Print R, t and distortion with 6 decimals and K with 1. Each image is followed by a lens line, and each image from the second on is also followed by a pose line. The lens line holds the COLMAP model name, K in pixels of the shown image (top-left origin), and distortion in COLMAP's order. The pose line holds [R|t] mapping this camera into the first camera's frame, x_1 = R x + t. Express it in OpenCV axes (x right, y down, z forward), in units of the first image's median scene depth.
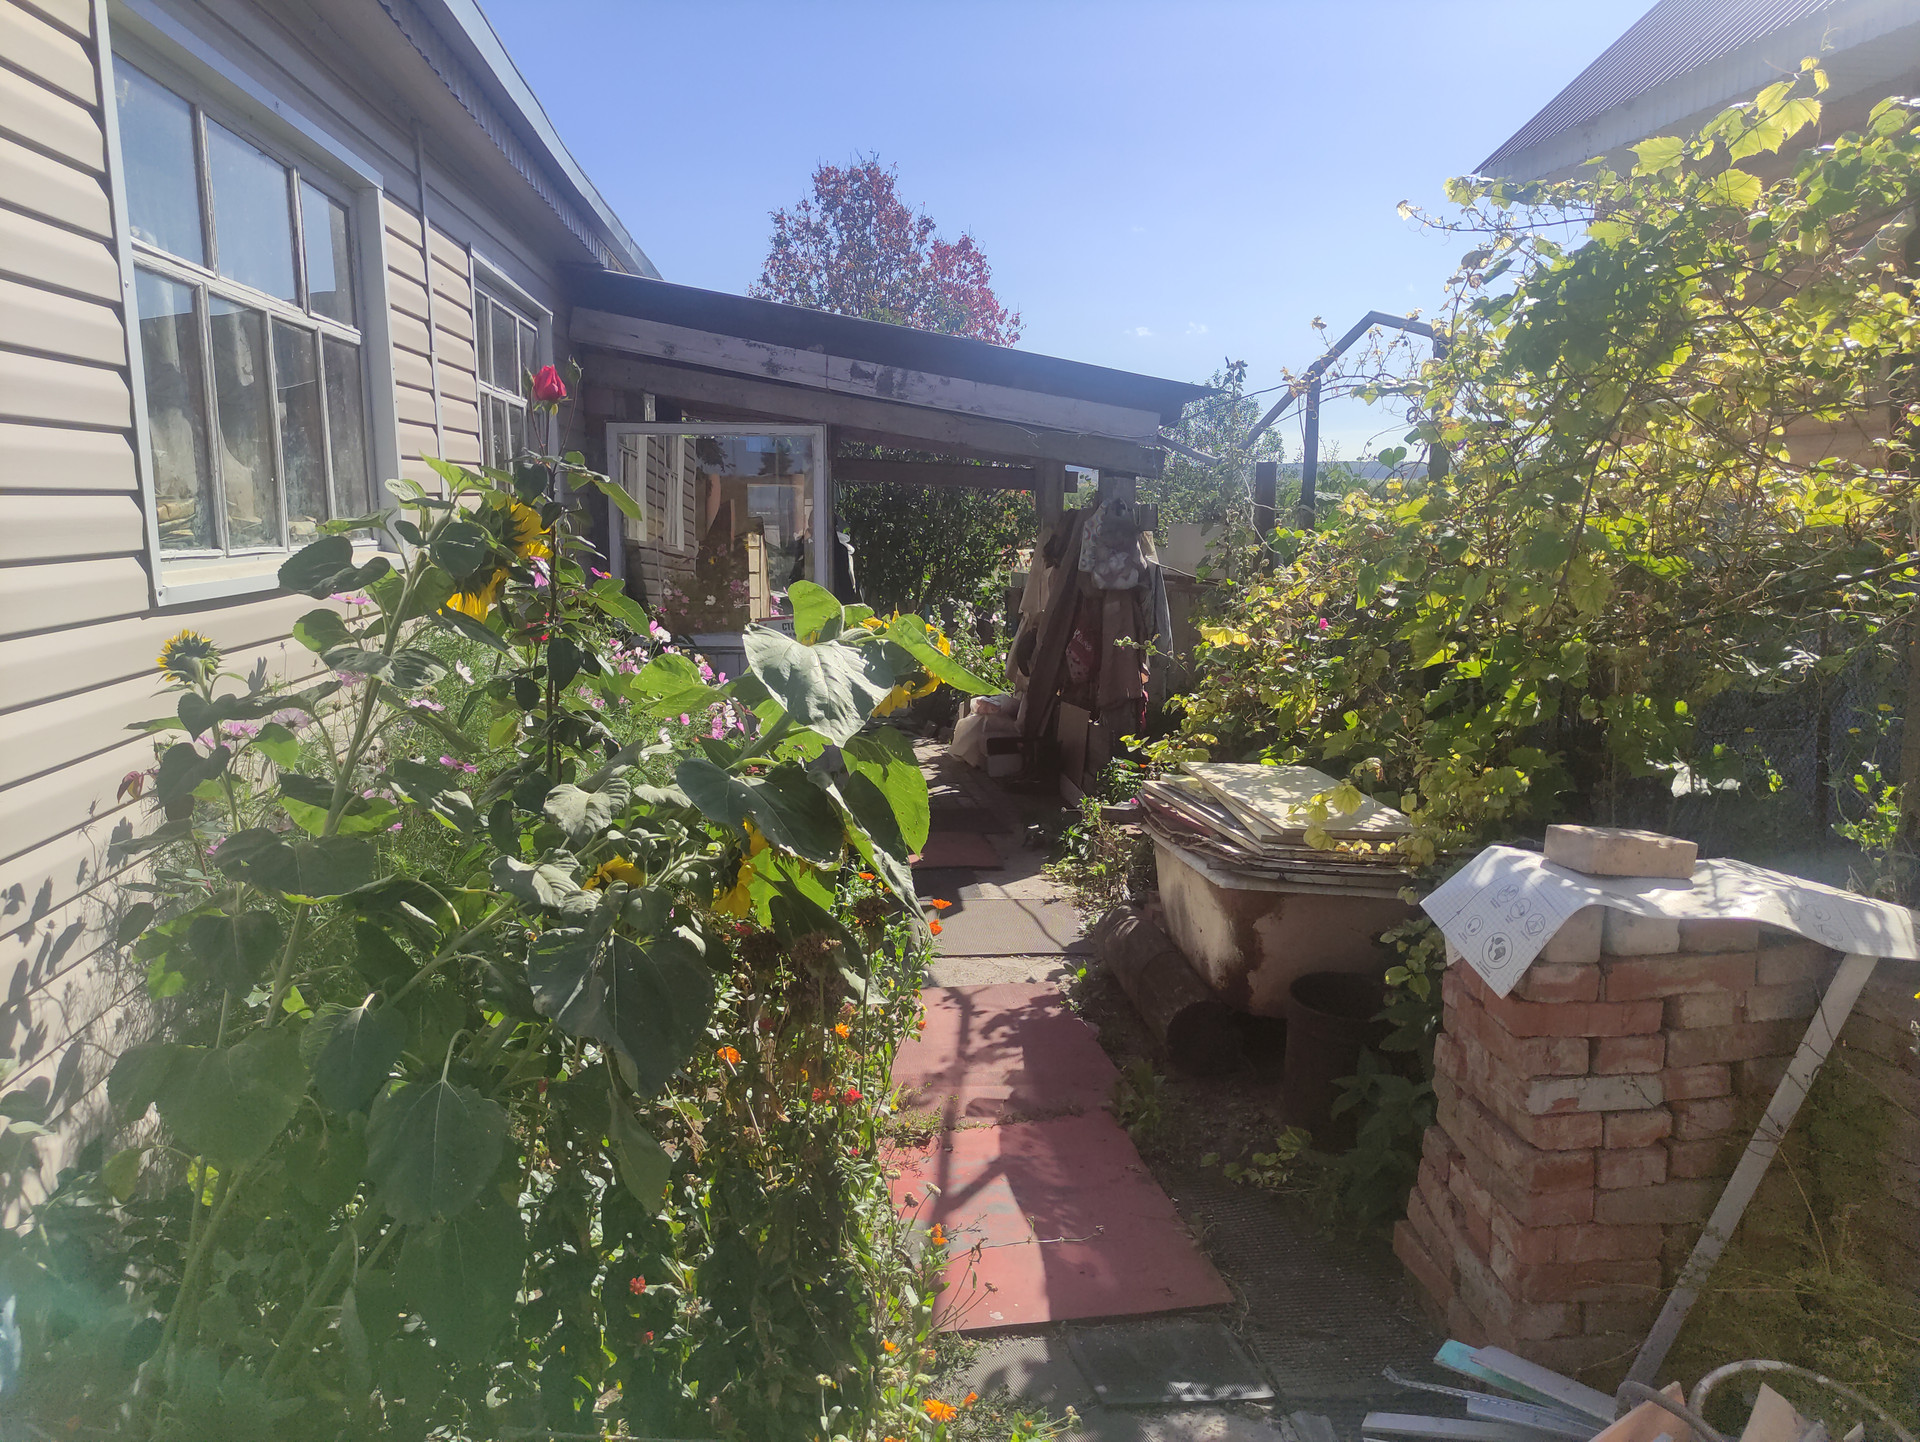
lens RADIAL K [[1416.4, 0, 971.0], [0, 1416.4, 724.8], [0, 0, 1]] dist [0.017718, -0.000565]
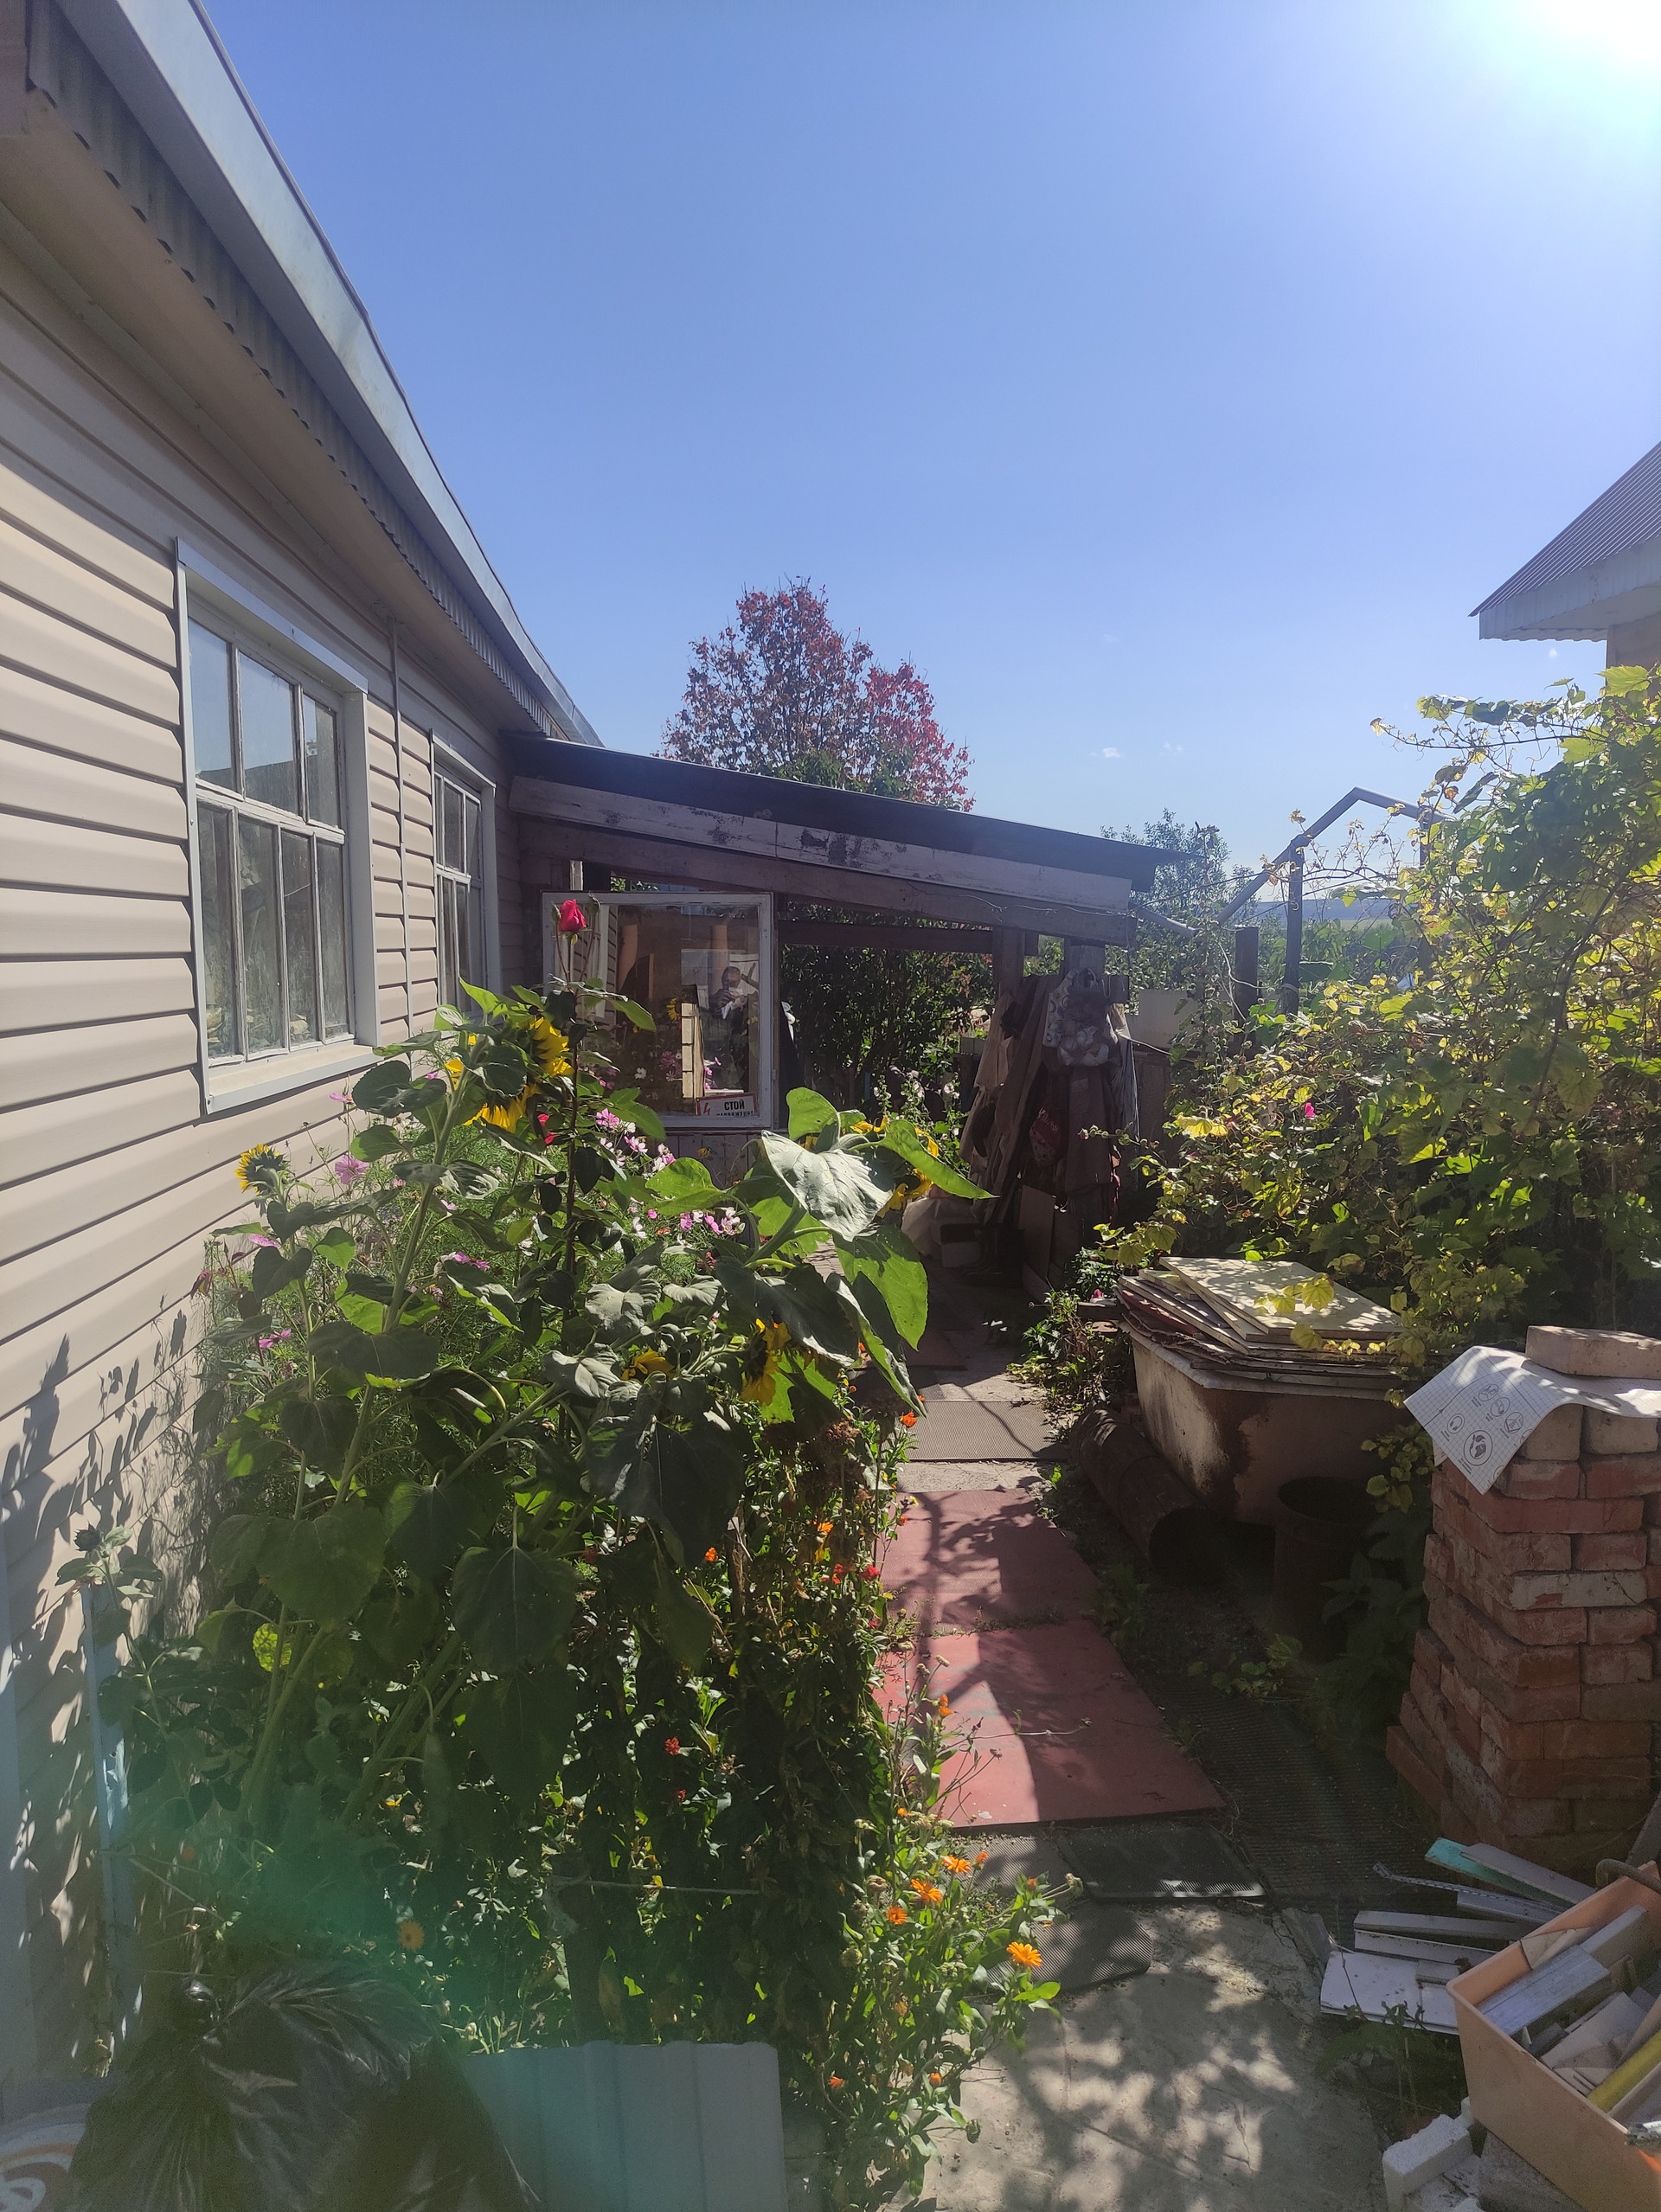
lens RADIAL K [[1629.1, 0, 820.1], [0, 1629.1, 1109.9], [0, 0, 1]] dist [0.026111, -0.023155]
pose [[0.998639, -0.000845, -0.052150, -0.030439], [-0.002126, 0.998378, -0.056899, -0.012056], [0.052114, 0.056932, 0.997017, -0.150385]]
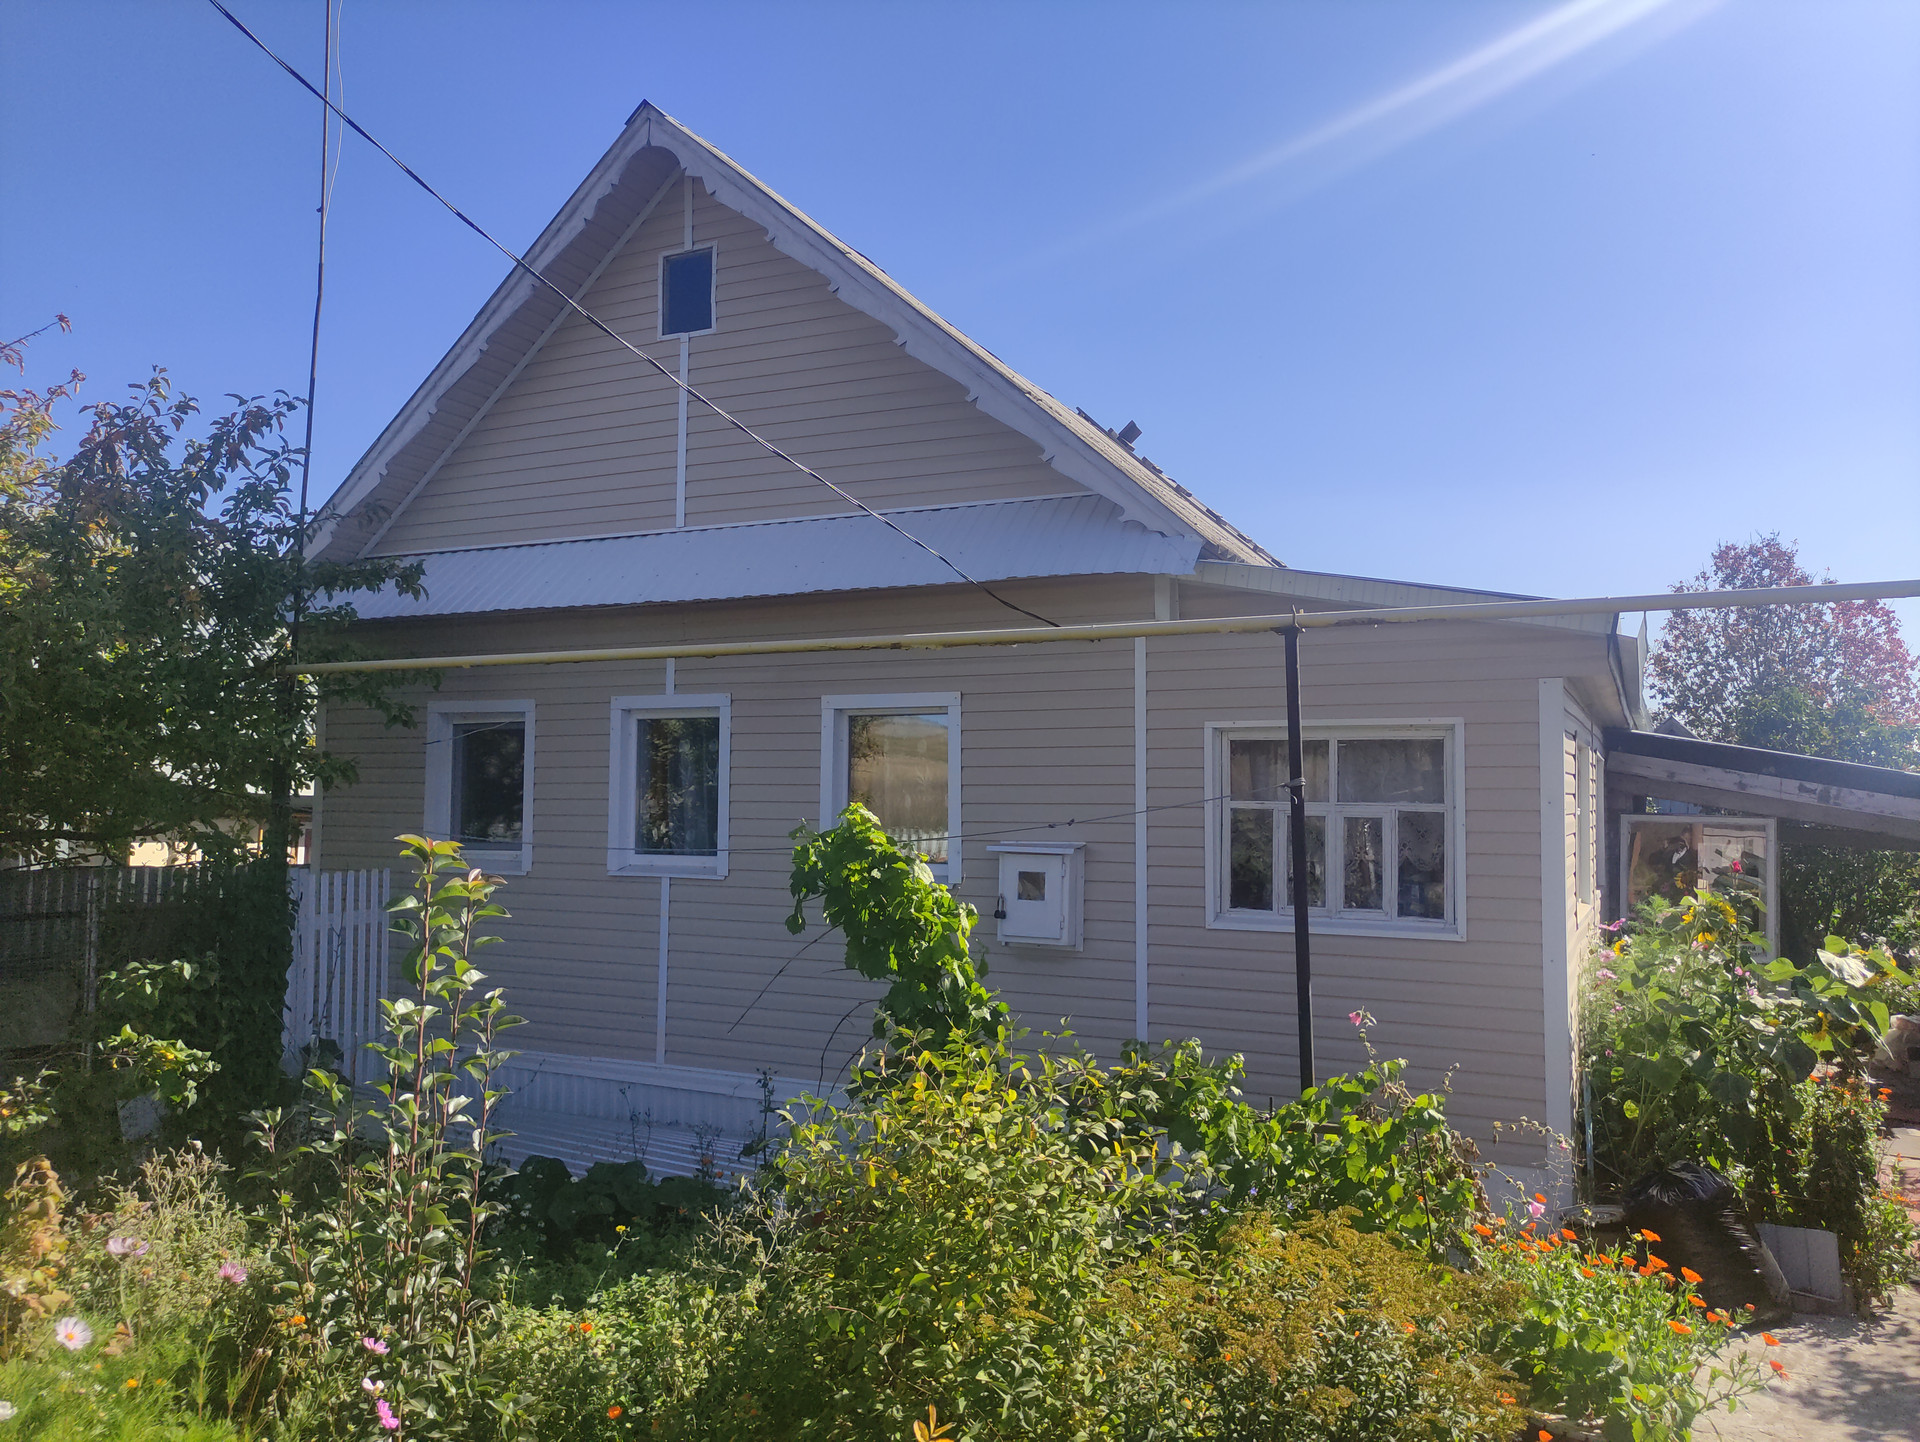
lens RADIAL K [[1416.4, 0, 962.0], [0, 1416.4, 732.0], [0, 0, 1]] dist [0.017718, -0.000565]
pose [[0.843668, -0.006717, -0.536823, -0.037553], [-0.102662, 0.979451, -0.173598, 0.116300], [0.526958, 0.201570, 0.825642, -1.591492]]
